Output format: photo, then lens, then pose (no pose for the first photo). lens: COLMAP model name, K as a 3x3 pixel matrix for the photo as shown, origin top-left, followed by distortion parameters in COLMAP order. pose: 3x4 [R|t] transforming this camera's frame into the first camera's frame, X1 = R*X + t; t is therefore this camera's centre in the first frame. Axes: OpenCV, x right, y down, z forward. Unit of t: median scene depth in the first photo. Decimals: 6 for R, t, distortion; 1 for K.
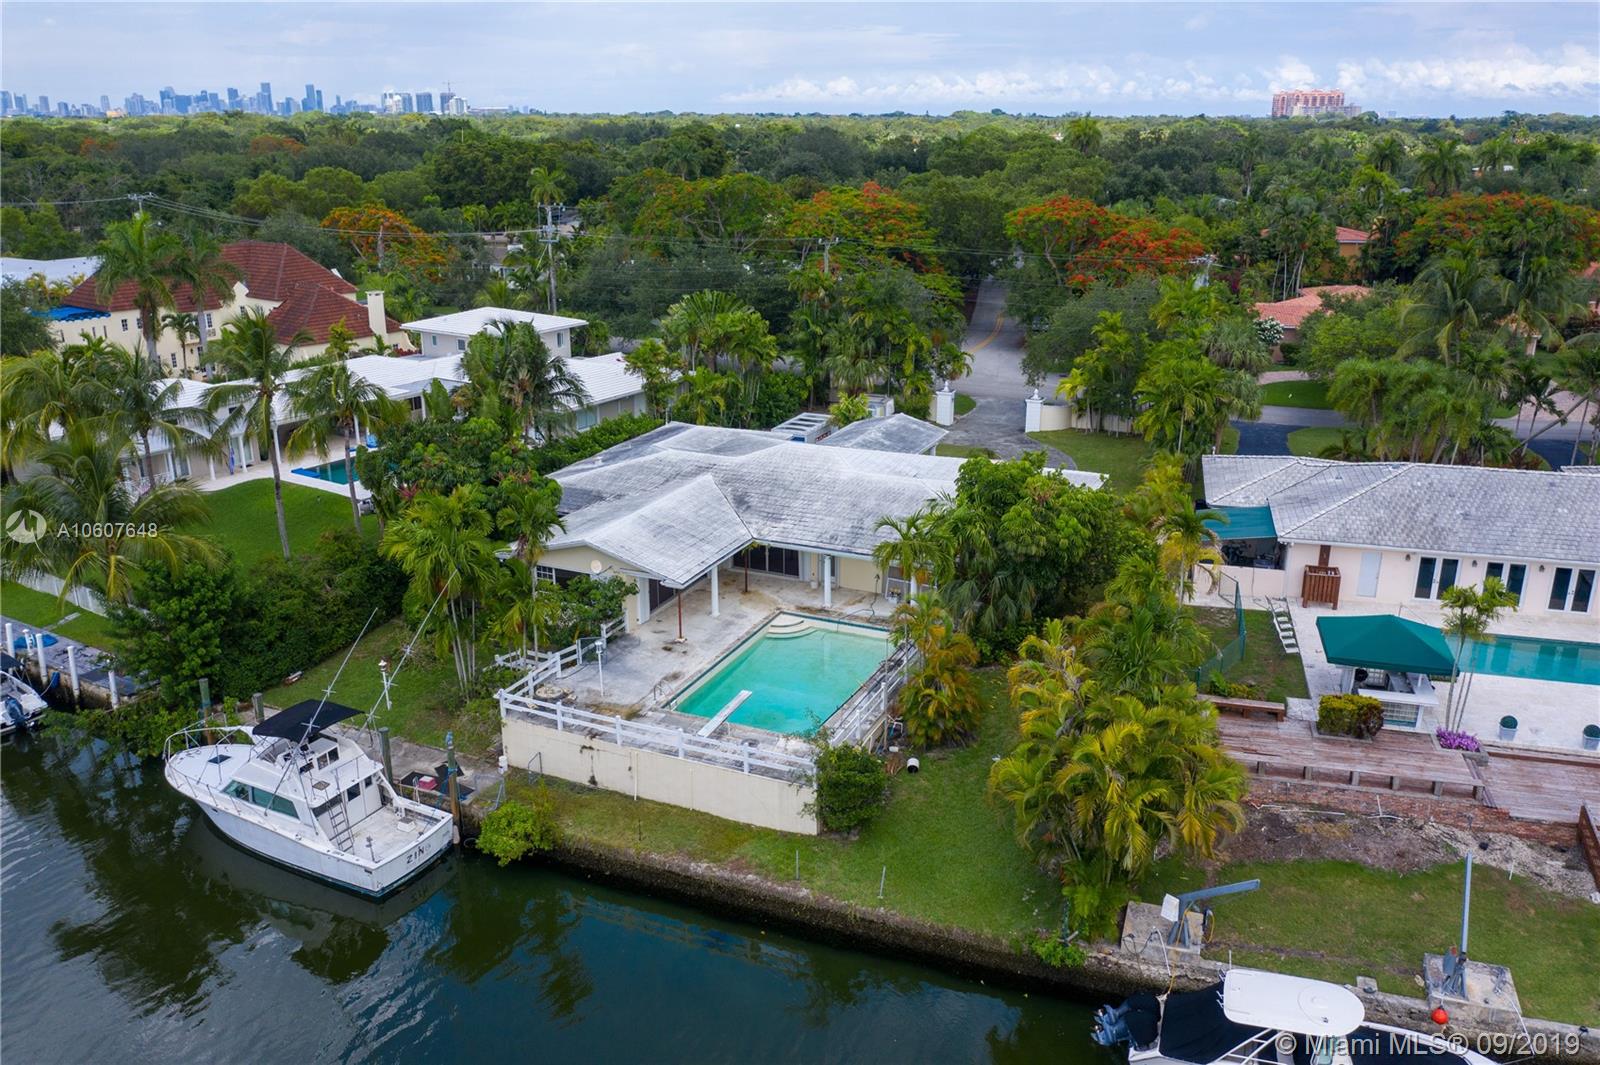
lens RADIAL K [[1307.6, 0, 805.4], [0, 1307.6, 534.0], [0, 0, 1]] dist [-0.025906, 0.028348]
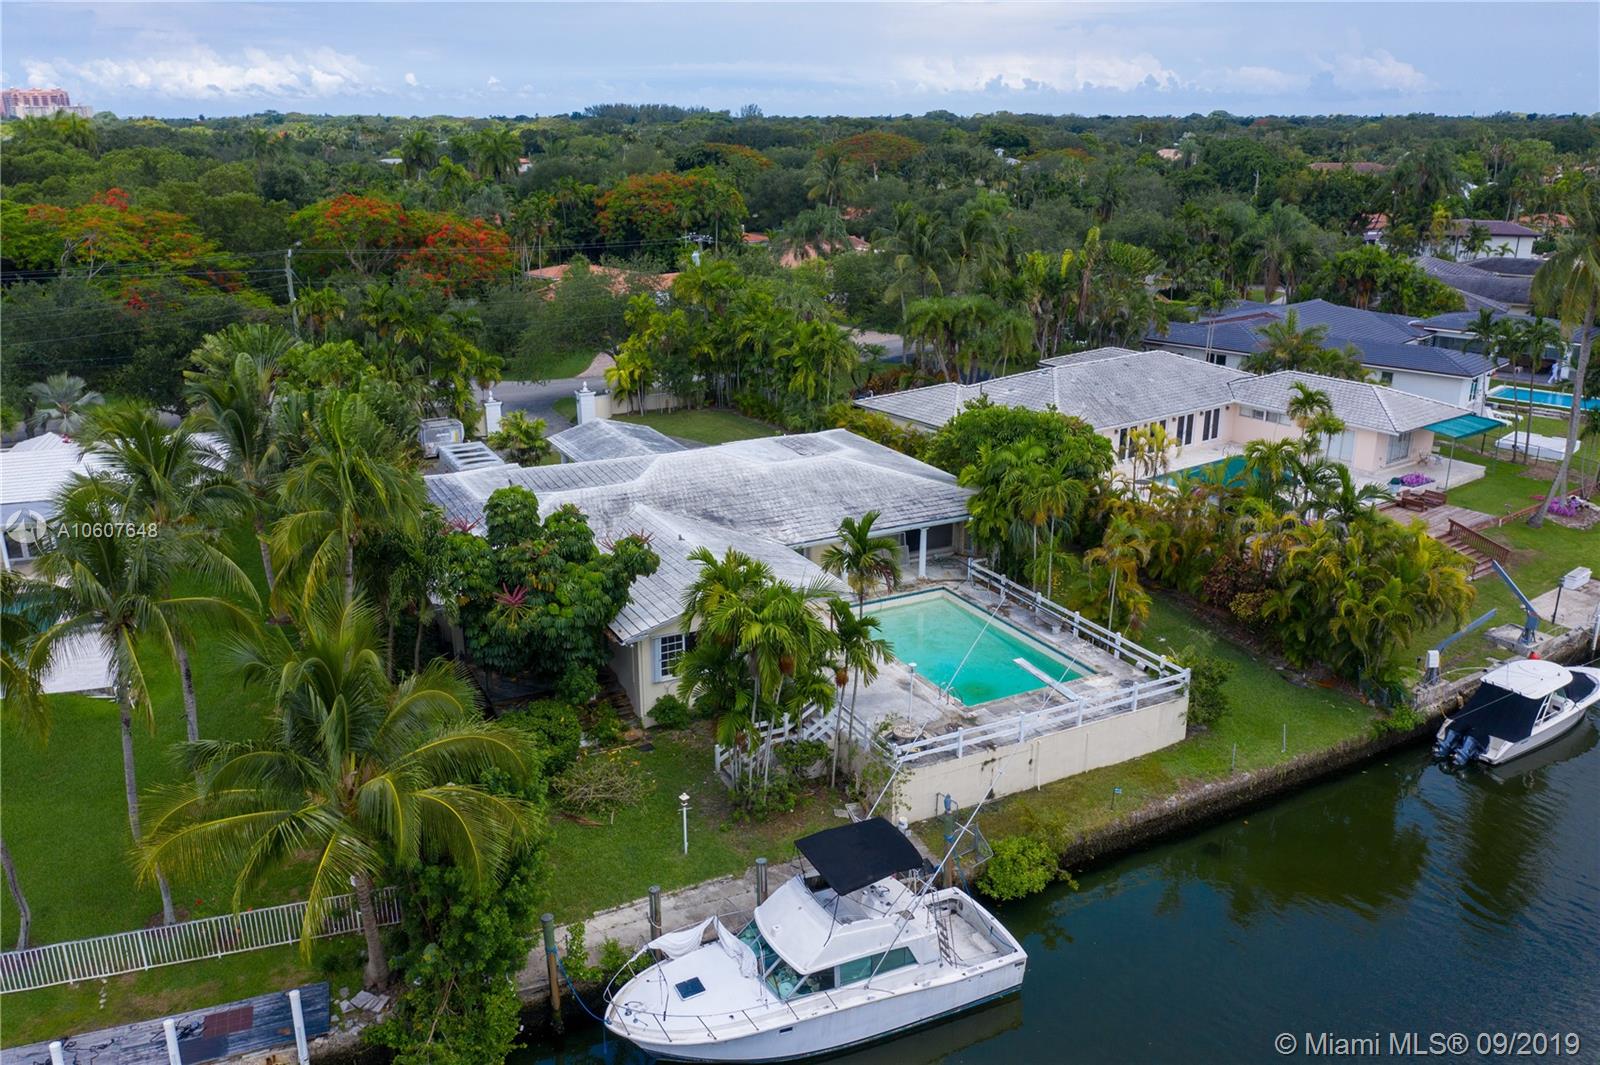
lens RADIAL K [[1307.6, 0, 801.8], [0, 1307.6, 532.7], [0, 0, 1]] dist [-0.025906, 0.028348]
pose [[0.602319, -0.245805, 0.759468, -0.949151], [0.247179, 0.962080, 0.115348, -0.140097], [-0.759022, 0.118248, 0.640237, 0.498986]]
